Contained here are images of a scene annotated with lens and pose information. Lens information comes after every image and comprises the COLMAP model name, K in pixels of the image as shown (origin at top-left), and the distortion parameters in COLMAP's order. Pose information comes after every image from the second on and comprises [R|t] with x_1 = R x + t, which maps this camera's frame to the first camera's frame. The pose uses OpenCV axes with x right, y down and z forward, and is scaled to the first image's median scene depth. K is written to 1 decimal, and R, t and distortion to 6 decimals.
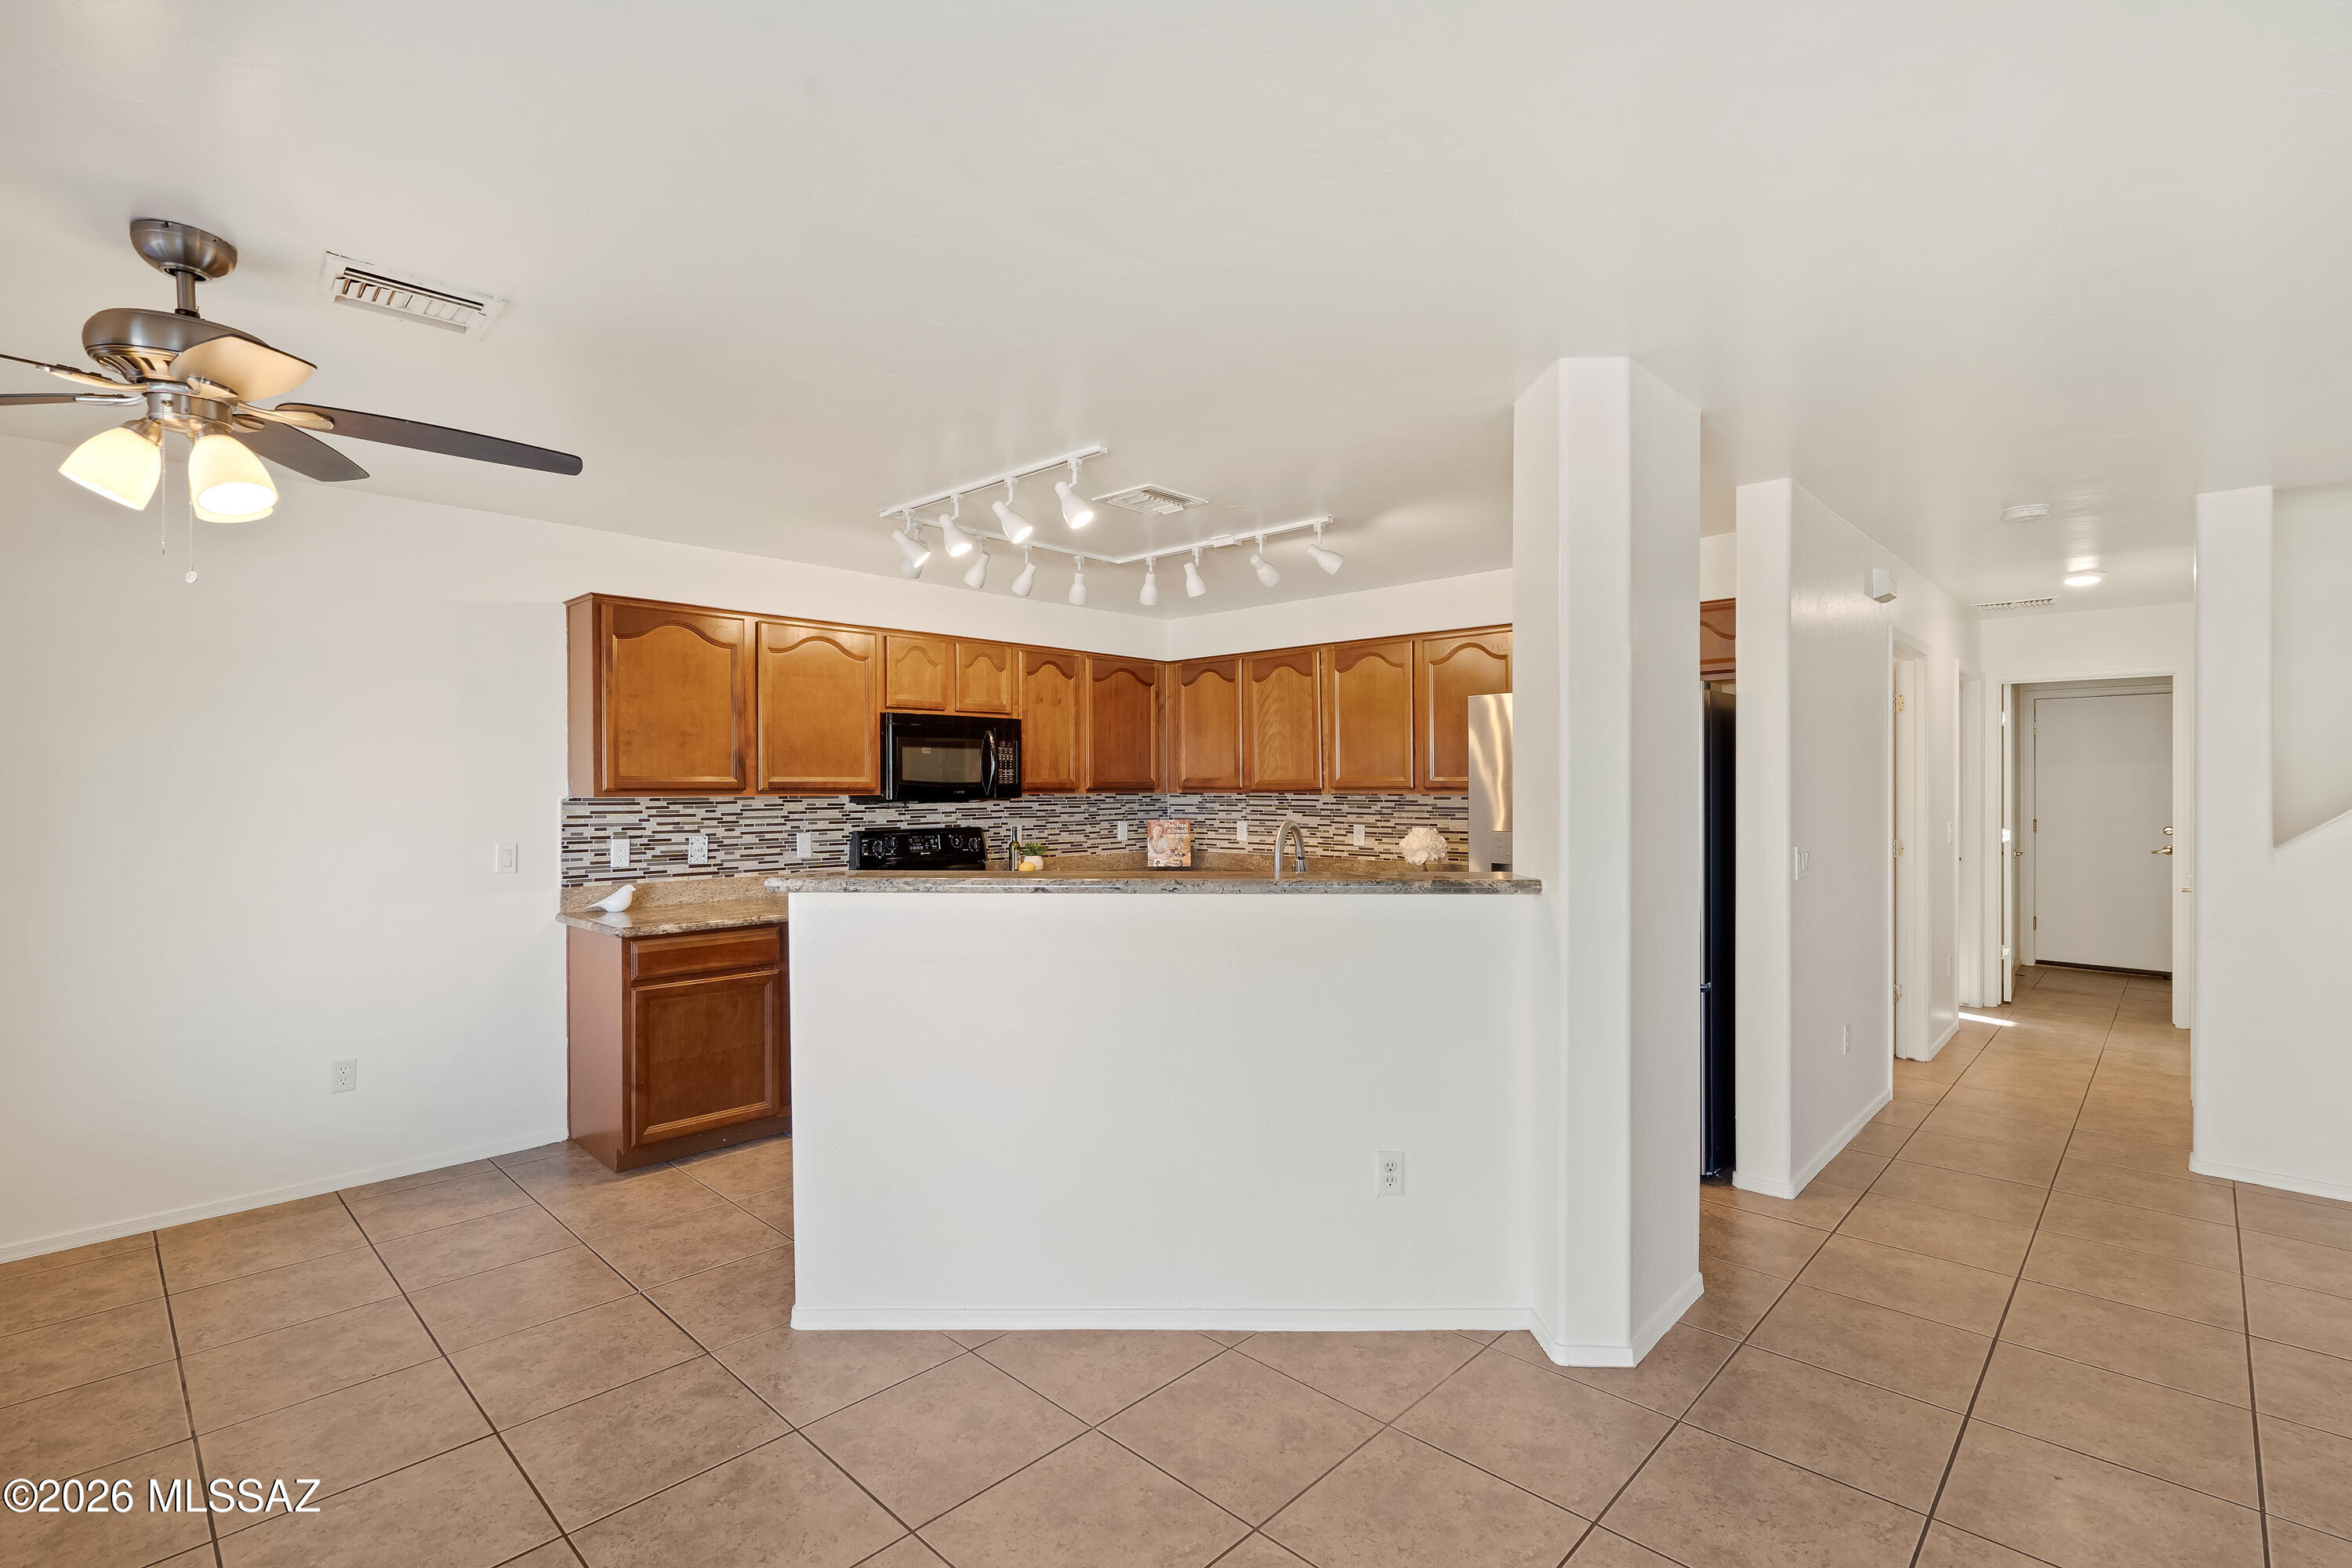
lens RADIAL K [[1070.0, 0, 1166.6], [0, 1070.0, 806.2], [0, 0, 1]] dist [-0.001761, 0.000636]
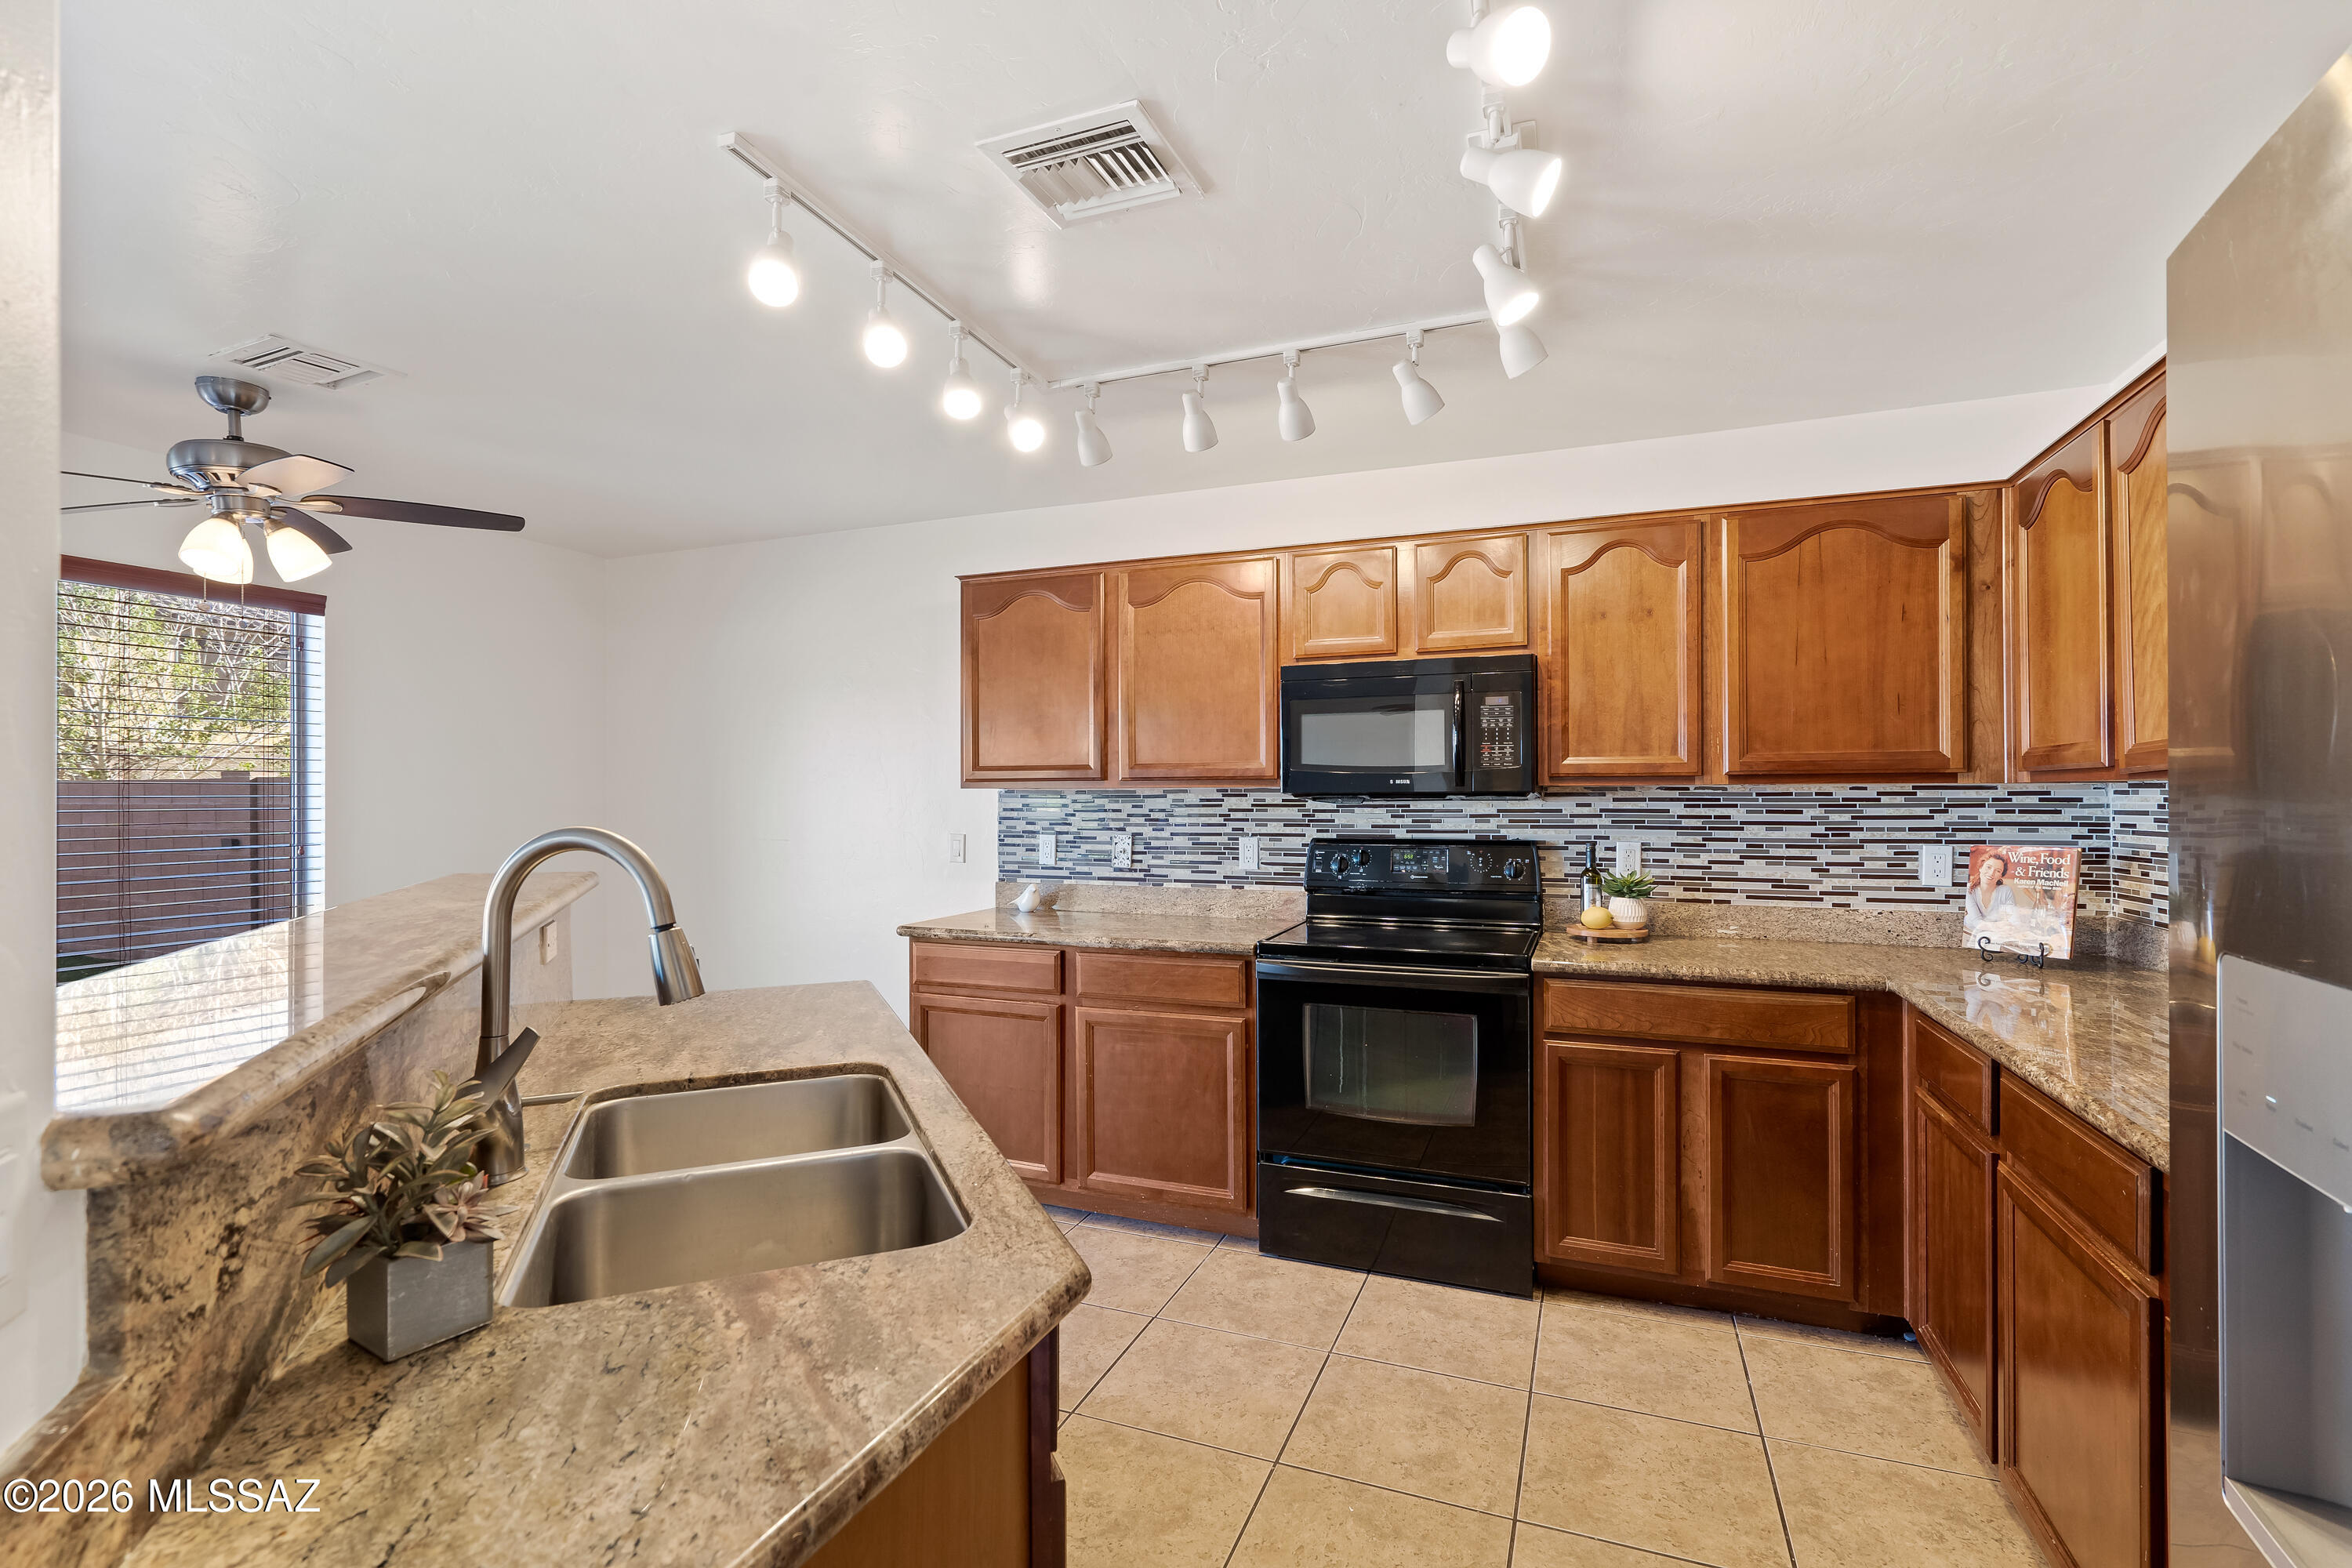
lens RADIAL K [[1070.0, 0, 1164.2], [0, 1070.0, 788.3], [0, 0, 1]] dist [-0.001761, 0.000636]
pose [[0.372263, -0.004991, -0.928114, 0.346871], [-0.014696, 0.999828, -0.011272, -0.000461], [0.928011, 0.017836, 0.372126, 0.659365]]
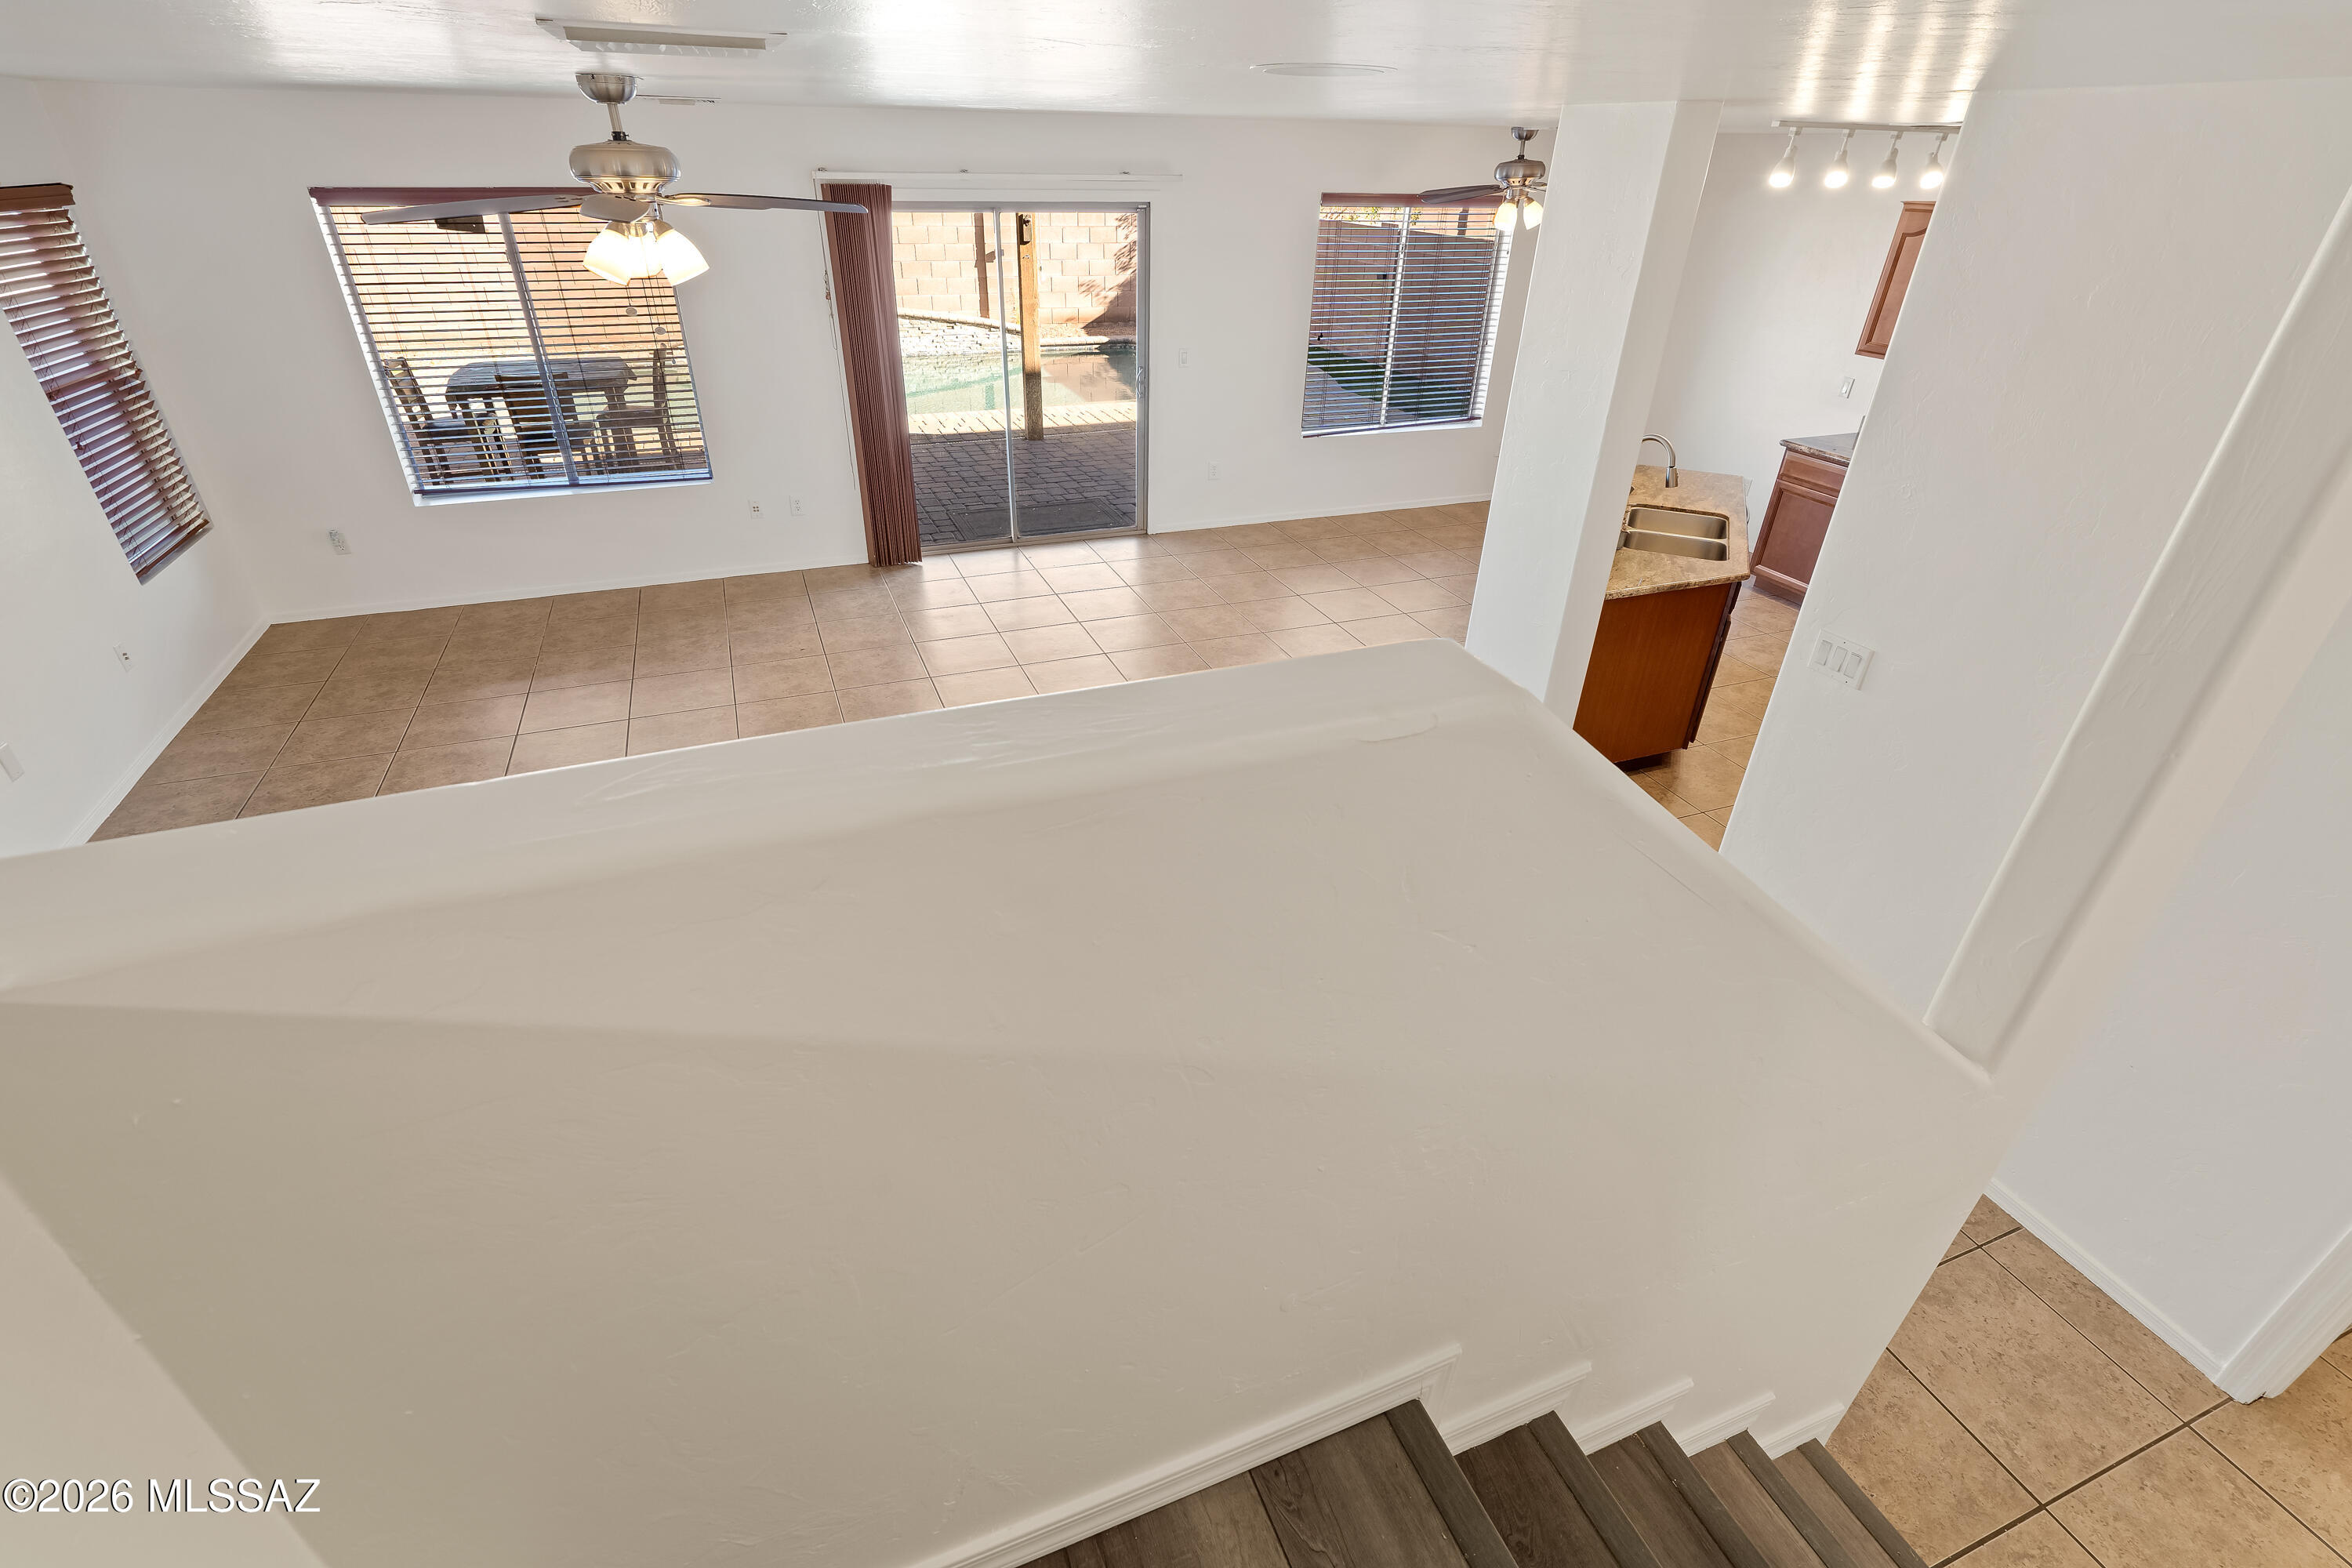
lens RADIAL K [[1070.0, 0, 1170.2], [0, 1070.0, 779.9], [0, 0, 1]] dist [-0.001761, 0.000636]
pose [[-0.411364, 0.457074, -0.788583, 1.100337], [-0.043276, 0.854406, 0.517800, -0.196269], [0.910443, 0.247131, -0.331692, 0.624035]]
